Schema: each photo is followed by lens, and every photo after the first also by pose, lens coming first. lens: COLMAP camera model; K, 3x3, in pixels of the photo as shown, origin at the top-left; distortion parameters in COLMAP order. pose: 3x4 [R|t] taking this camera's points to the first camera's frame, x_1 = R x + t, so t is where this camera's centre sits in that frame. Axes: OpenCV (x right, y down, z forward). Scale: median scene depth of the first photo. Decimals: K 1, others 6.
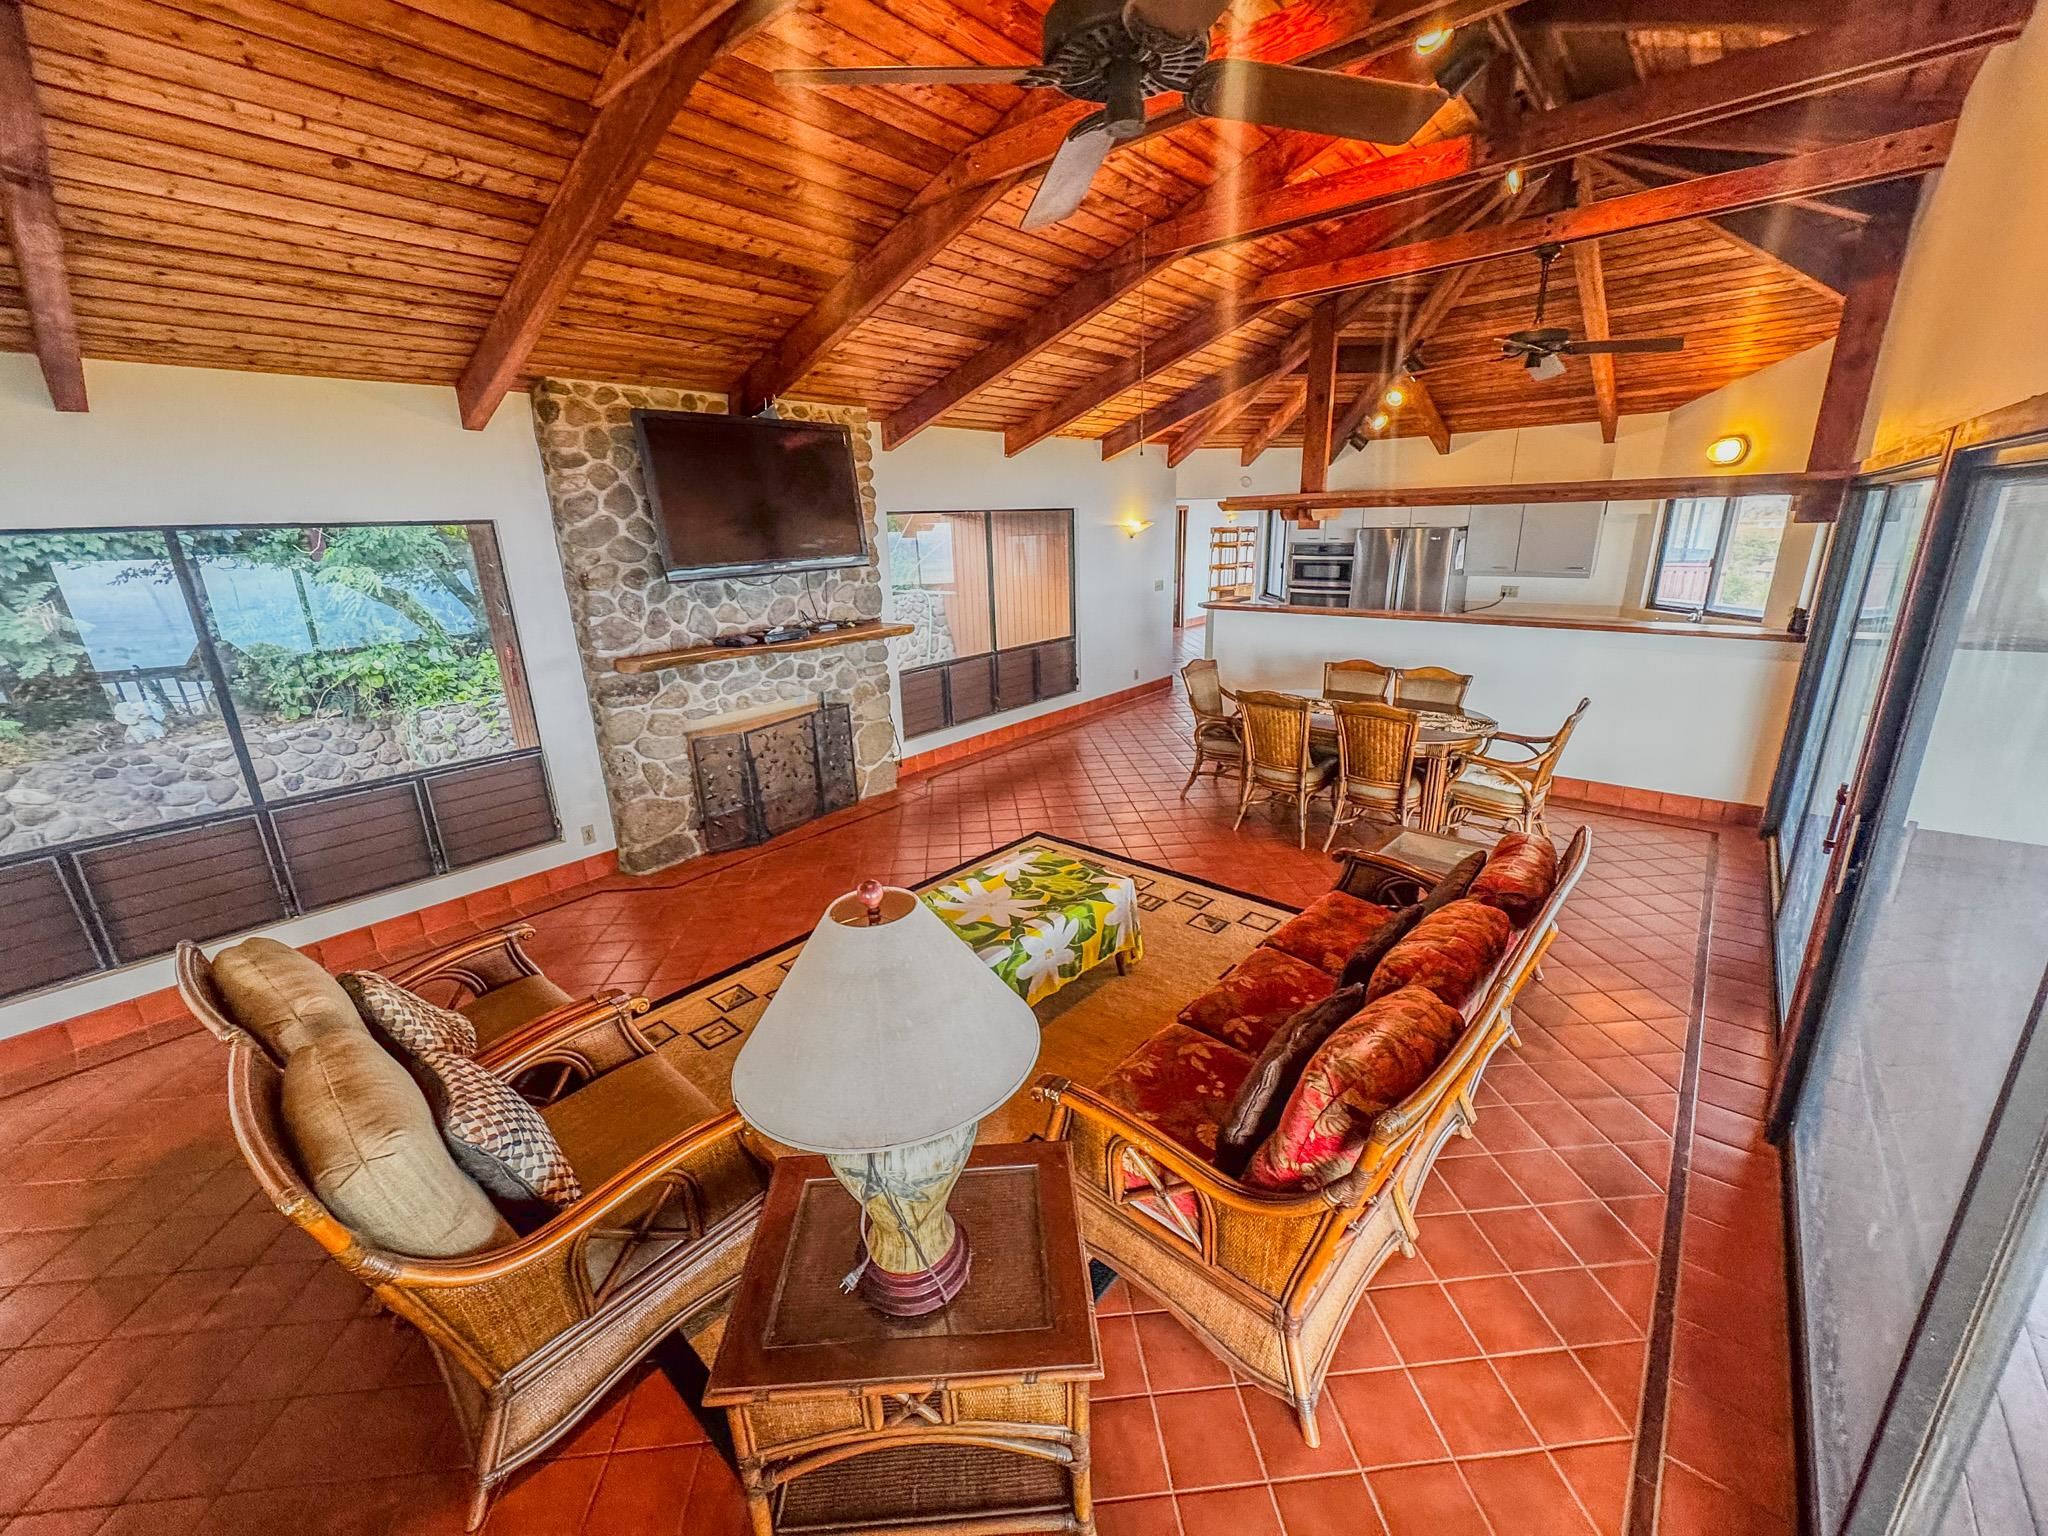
lens RADIAL K [[819.1, 0, 1017.5], [0, 819.1, 761.6], [0, 0, 1]] dist [-0.001926, 0.000424]
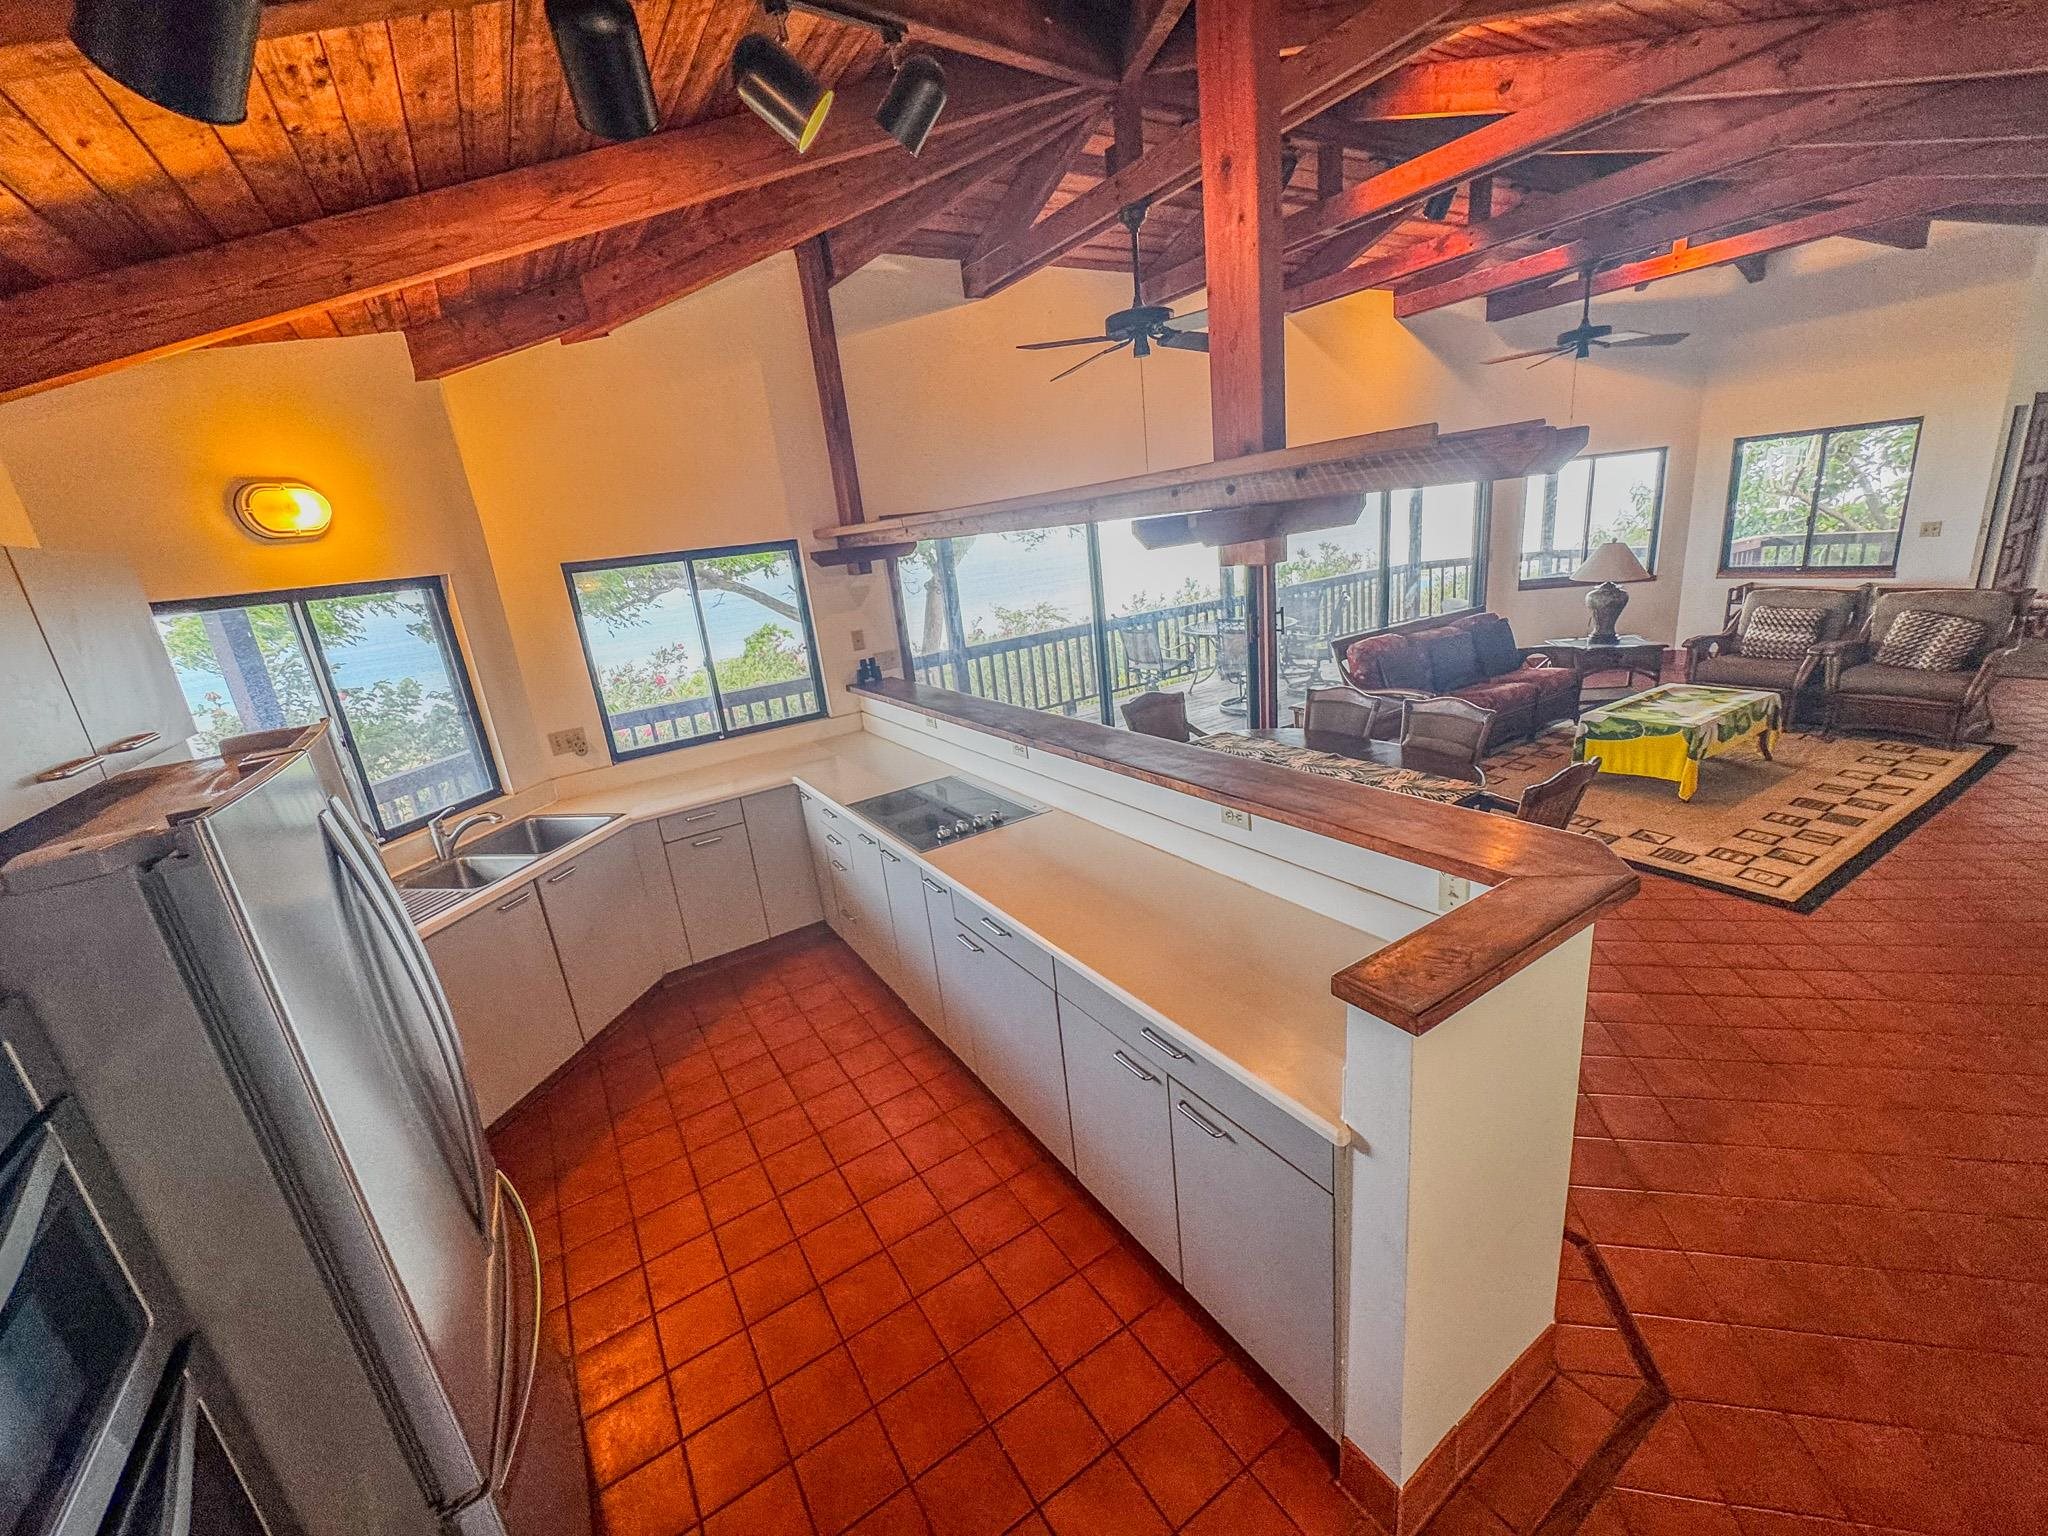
lens RADIAL K [[819.1, 0, 1020.7], [0, 819.1, 766.7], [0, 0, 1]] dist [-0.001926, 0.000424]
pose [[-0.947056, 0.042489, 0.318244, 0.421989], [0.210856, 0.829800, 0.516694, -0.503334], [-0.242125, 0.556441, -0.794826, 1.647193]]
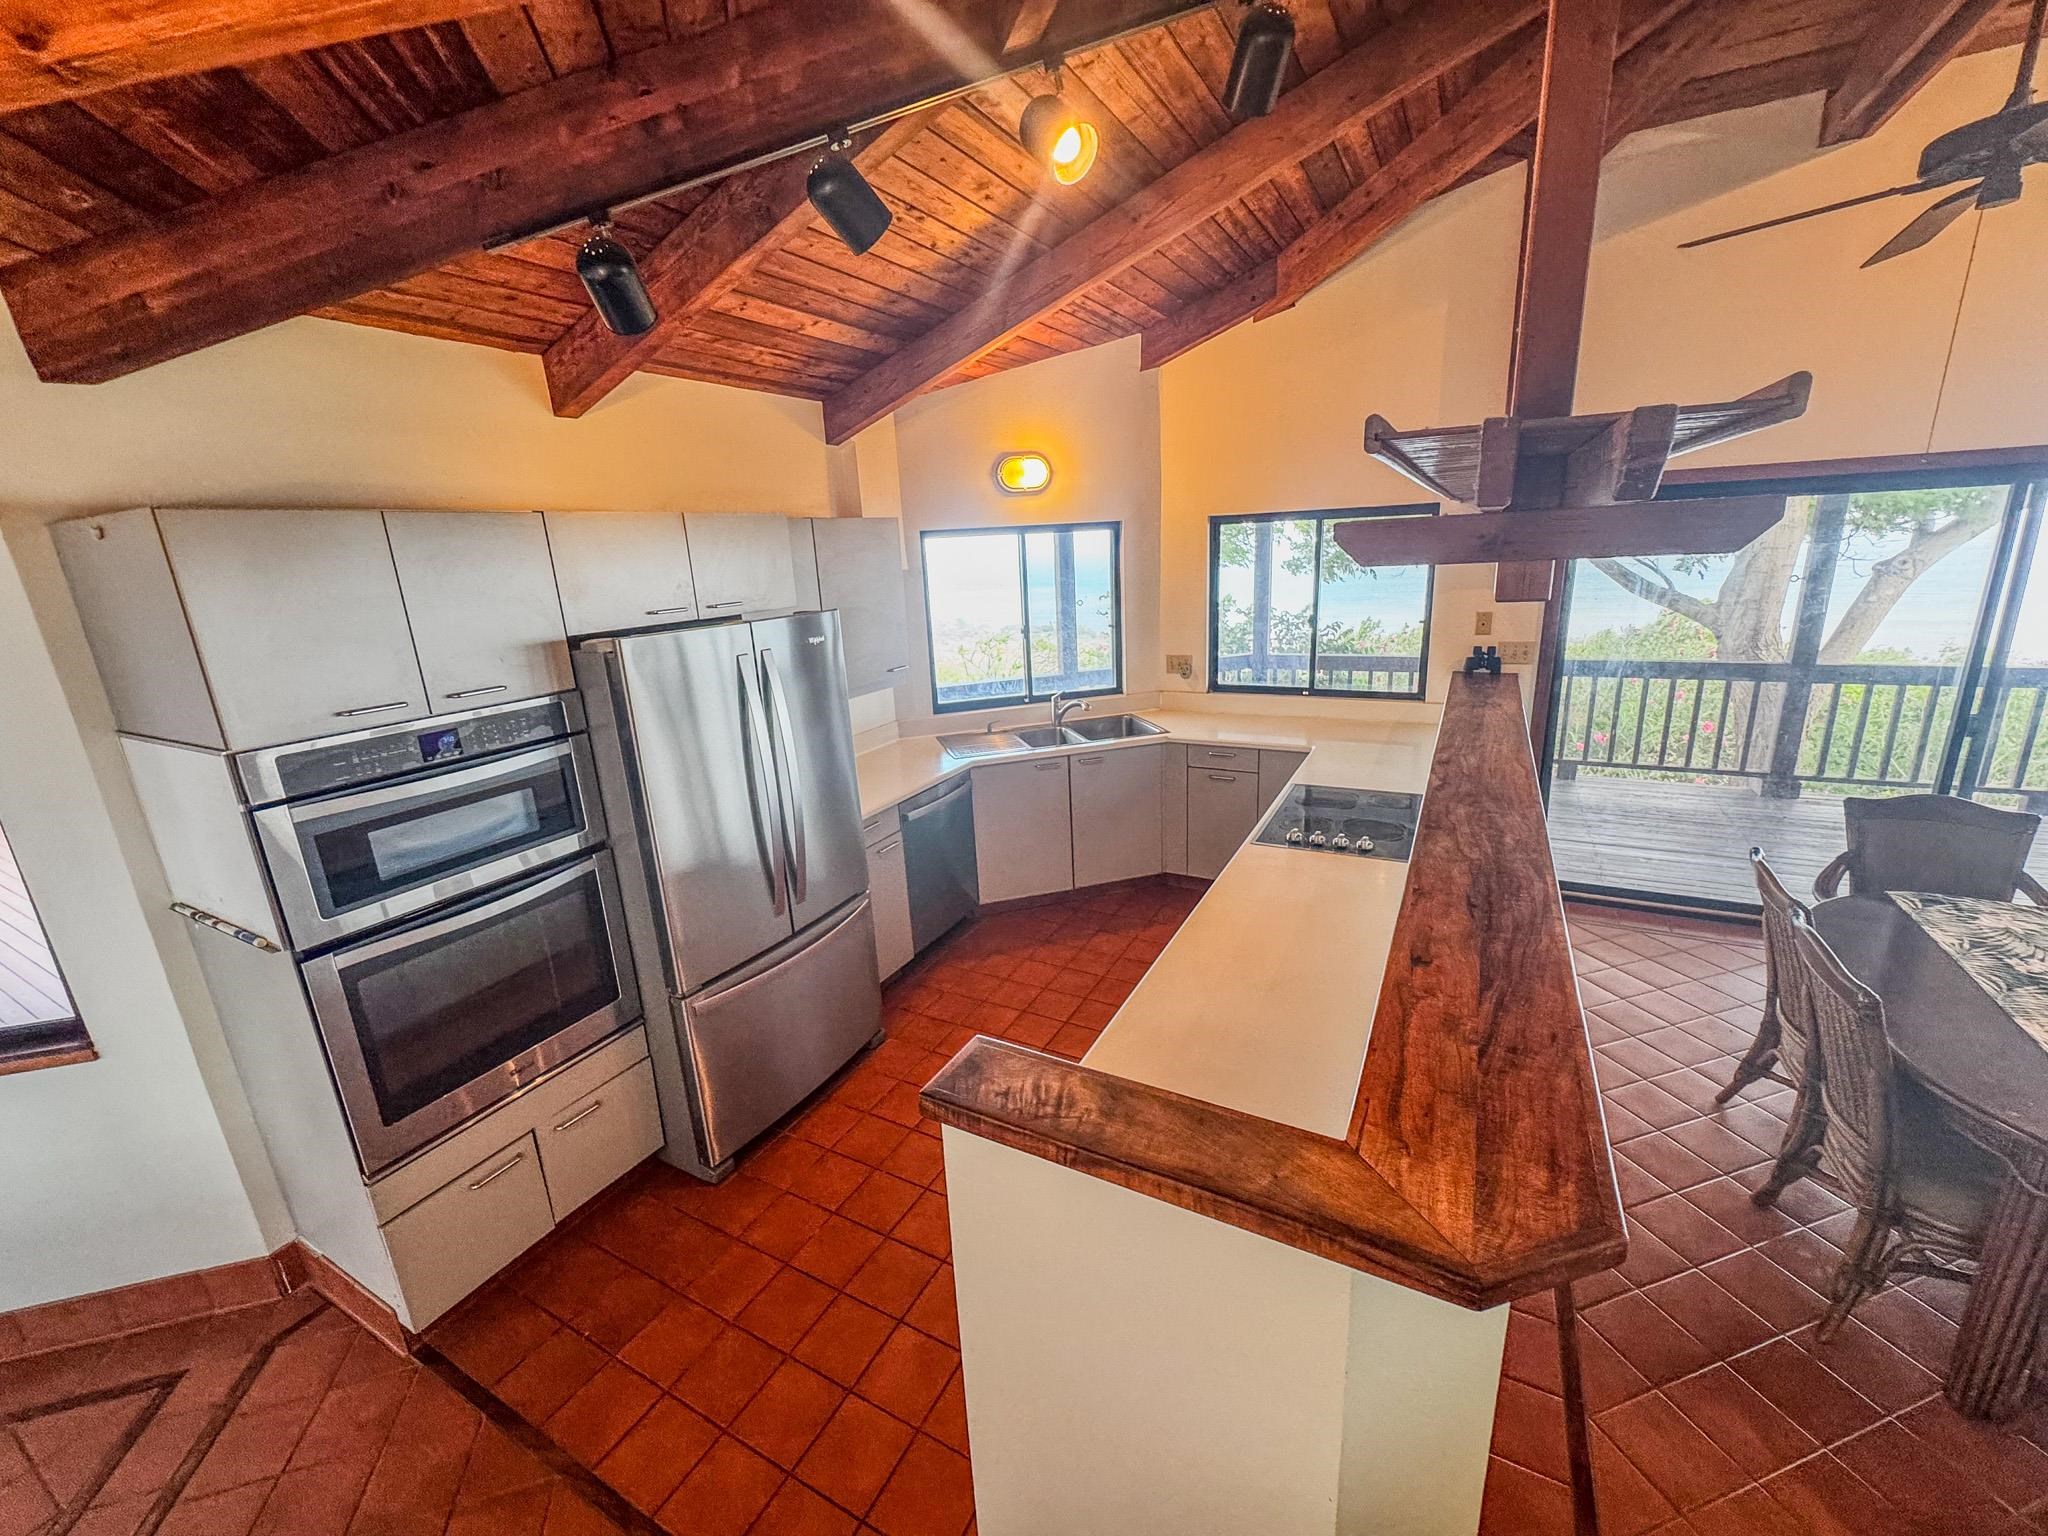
lens RADIAL K [[819.1, 0, 1025.3], [0, 819.1, 773.7], [0, 0, 1]] dist [-0.001926, 0.000424]
pose [[-0.207989, -0.232054, 0.950206, 0.187370], [0.331520, 0.897227, 0.291682, -0.433996], [-0.920236, 0.375679, -0.109682, 1.435654]]
